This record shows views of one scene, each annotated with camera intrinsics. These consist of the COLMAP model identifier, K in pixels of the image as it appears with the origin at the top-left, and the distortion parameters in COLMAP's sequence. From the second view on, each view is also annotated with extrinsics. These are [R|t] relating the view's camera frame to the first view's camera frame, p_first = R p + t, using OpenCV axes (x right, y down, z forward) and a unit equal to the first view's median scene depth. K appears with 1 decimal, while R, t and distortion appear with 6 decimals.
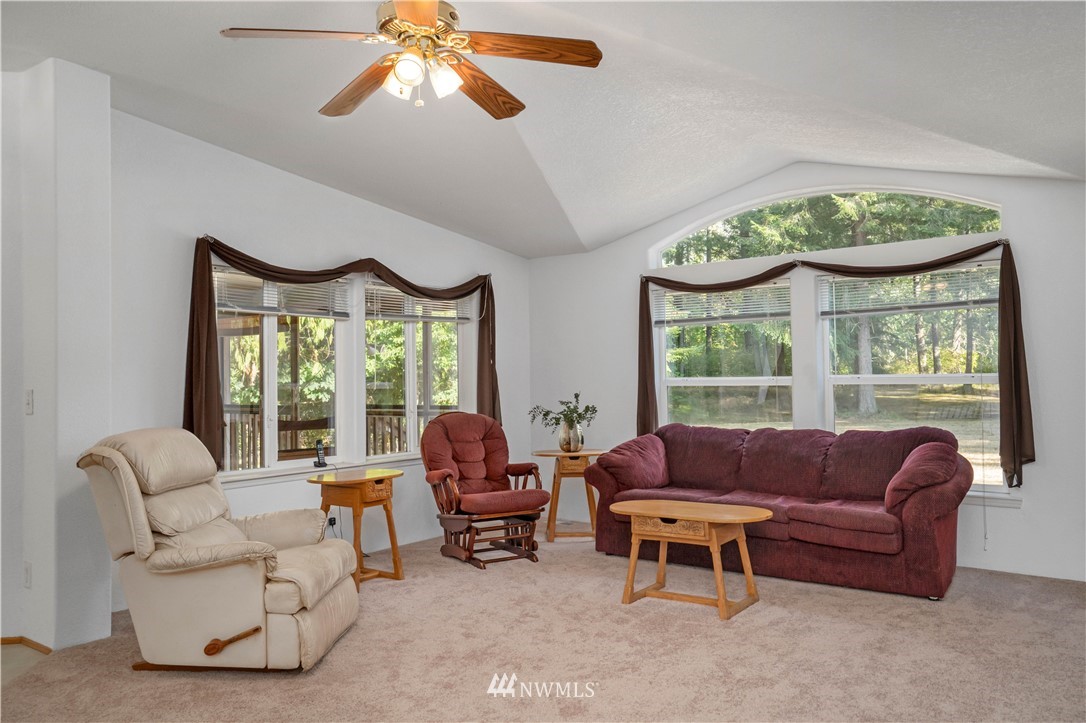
lens RADIAL K [[833.5, 0, 543.6], [0, 833.5, 359.4], [0, 0, 1]] dist [0.025060, 0.004854]
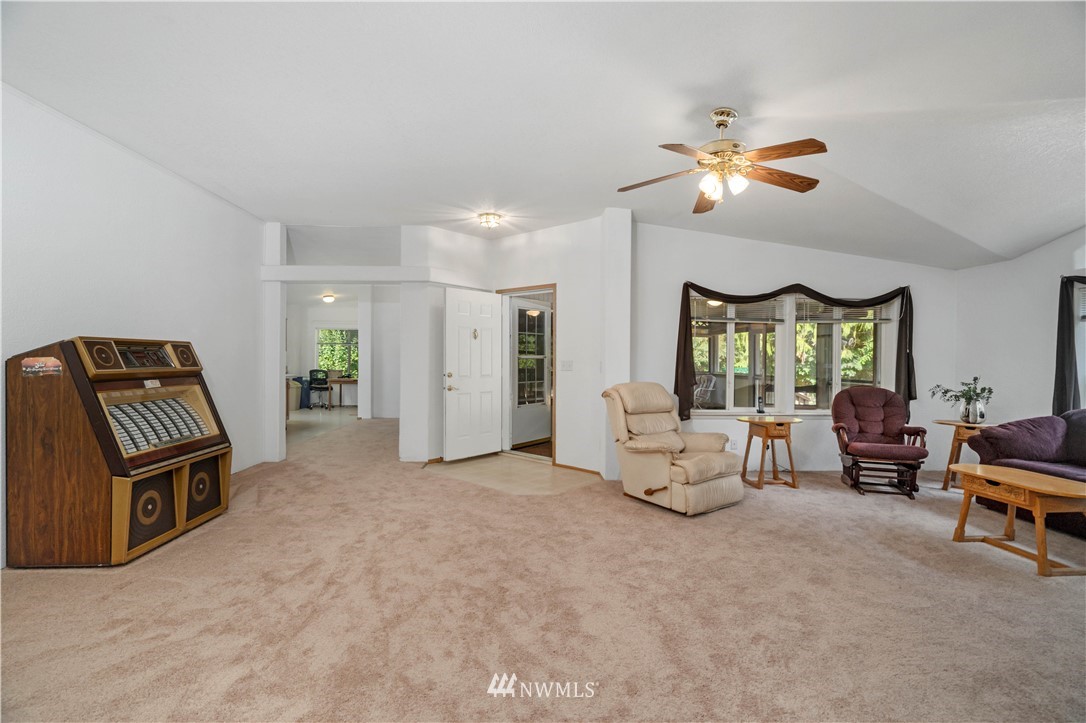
lens RADIAL K [[512.6, 0, 545.5], [0, 512.6, 364.0], [0, 0, 1]] dist [-0.002488, 0.000300]
pose [[0.647762, 0.030764, -0.761221, 0.227969], [-0.004908, 0.999332, 0.036210, -0.003473], [0.761827, -0.019720, 0.647481, 0.015951]]
